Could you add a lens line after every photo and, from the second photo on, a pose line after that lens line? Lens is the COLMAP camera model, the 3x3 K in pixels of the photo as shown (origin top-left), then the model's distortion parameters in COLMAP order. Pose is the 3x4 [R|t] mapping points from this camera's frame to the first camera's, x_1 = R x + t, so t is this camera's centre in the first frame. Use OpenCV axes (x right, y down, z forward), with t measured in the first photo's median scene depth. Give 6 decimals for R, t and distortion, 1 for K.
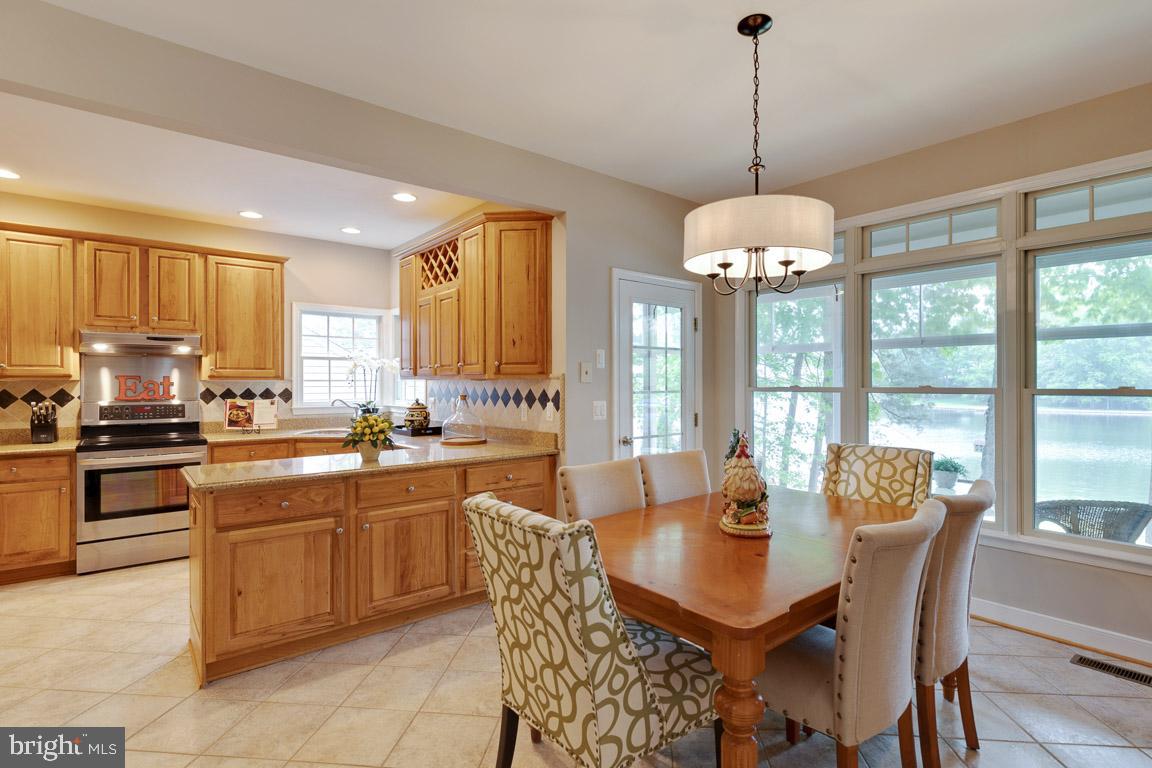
lens RADIAL K [[550.8, 0, 580.2], [0, 550.8, 384.6], [0, 0, 1]] dist [-0.004962, -0.000127]
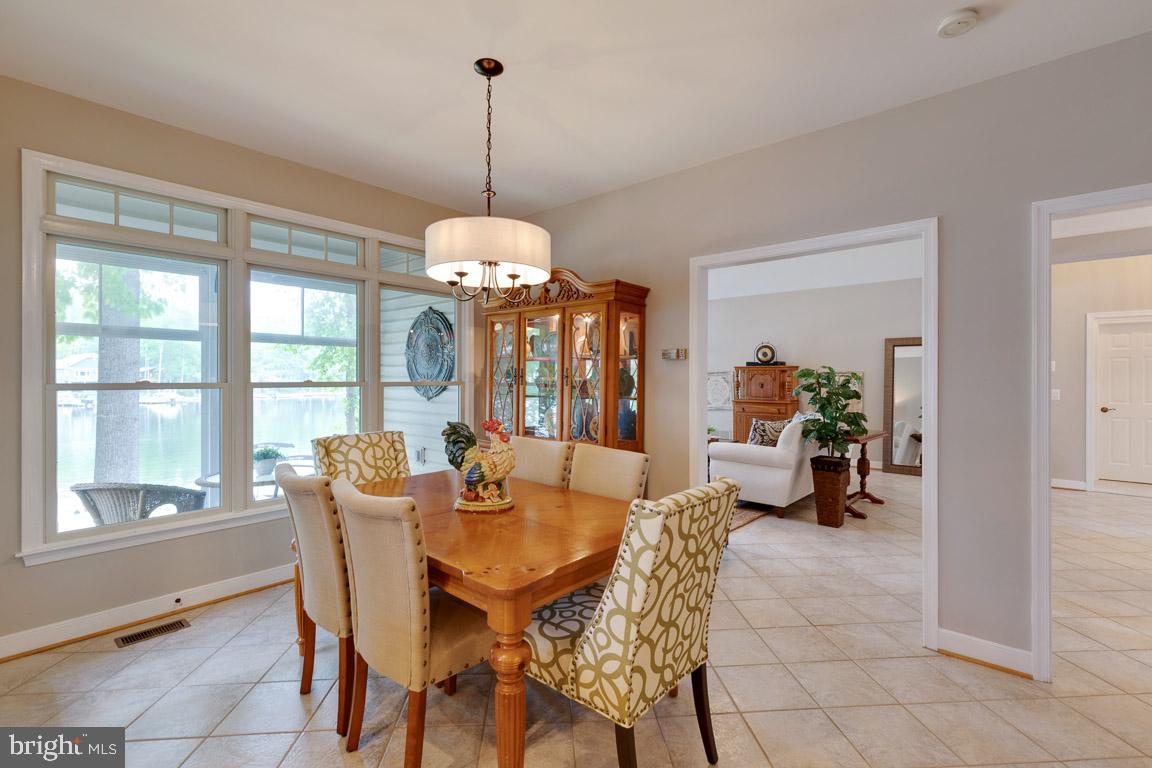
lens RADIAL K [[525.1, 0, 576.6], [0, 525.1, 382.1], [0, 0, 1]] dist [0.016300, -0.001035]
pose [[-0.149709, -0.007949, 0.988698, -0.354192], [0.005680, 0.999944, 0.008899, -0.000238], [-0.988714, 0.006948, -0.149656, 0.436034]]
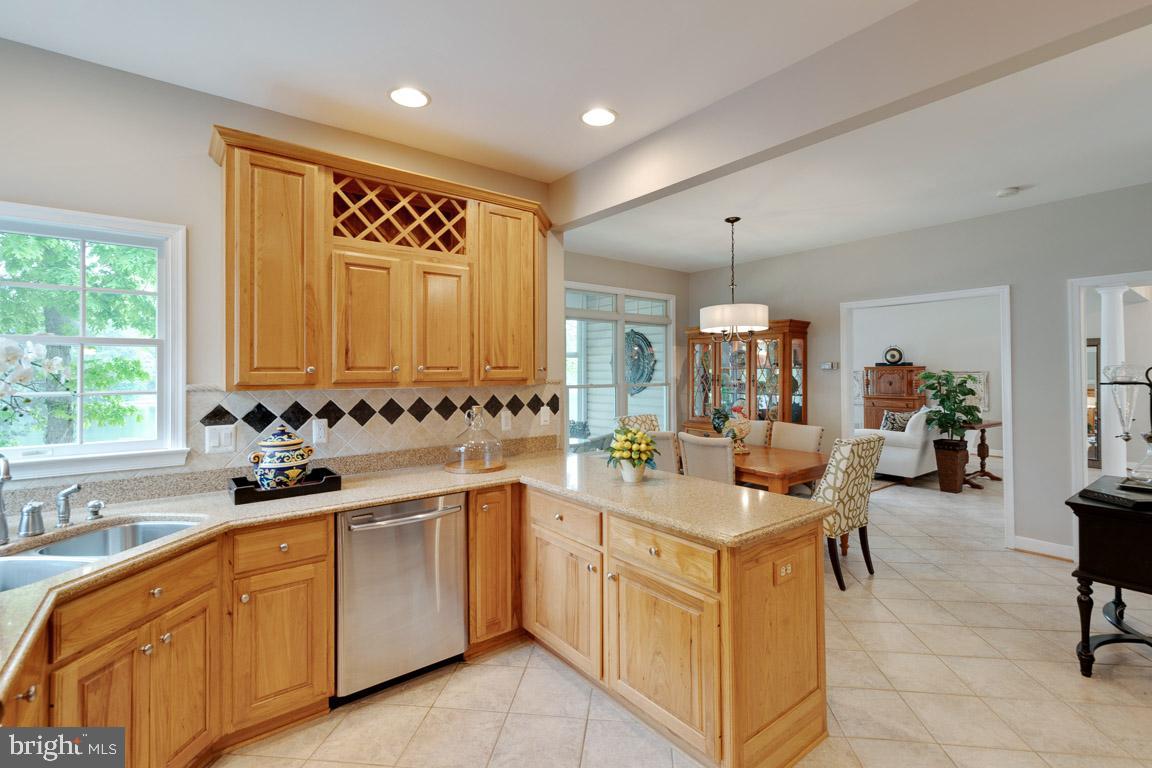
lens RADIAL K [[525.1, 0, 587.0], [0, 525.1, 371.4], [0, 0, 1]] dist [0.016300, -0.001035]
pose [[0.028709, 0.005597, 0.999572, -0.788398], [0.013333, 0.999893, -0.005981, -0.020177], [-0.999499, 0.013499, 0.028631, 0.678150]]
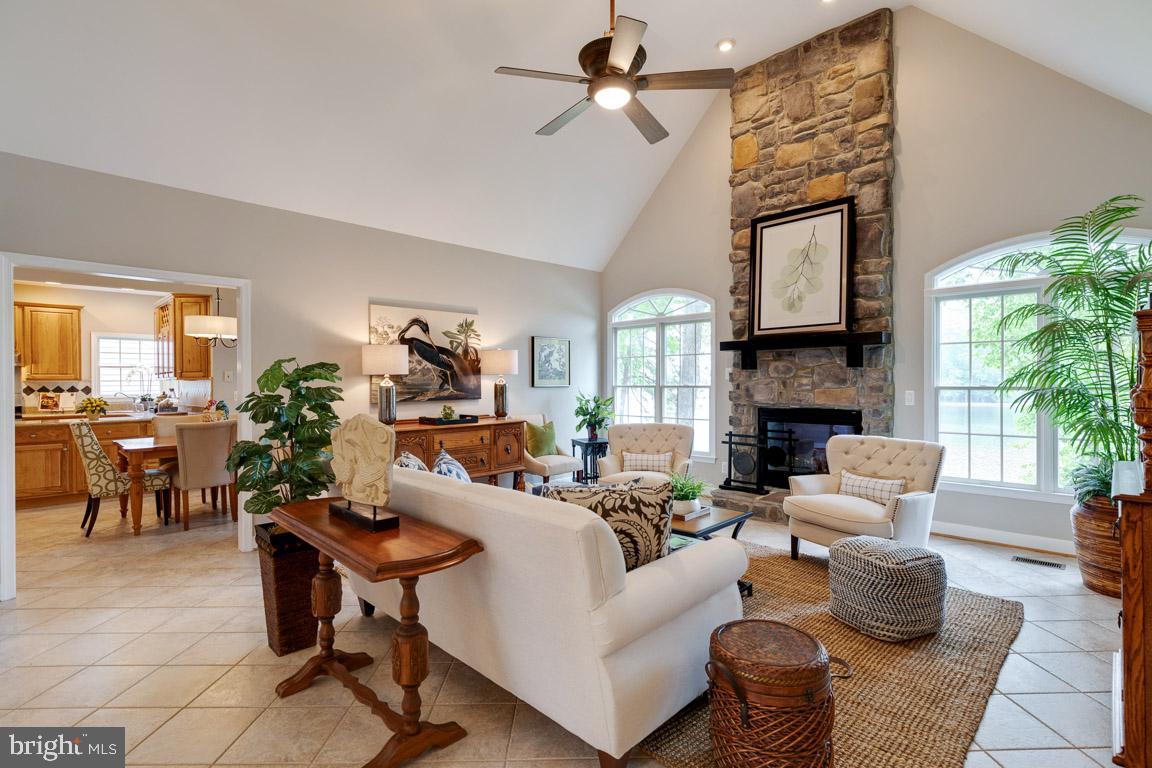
lens RADIAL K [[572.0, 0, 610.0], [0, 572.0, 382.8], [0, 0, 1]] dist [0.014896, -0.001188]
pose [[0.995512, -0.006702, 0.094397, 1.022589], [0.006465, 0.999975, 0.002818, 0.003765], [-0.094413, -0.002195, 0.995531, -1.021392]]
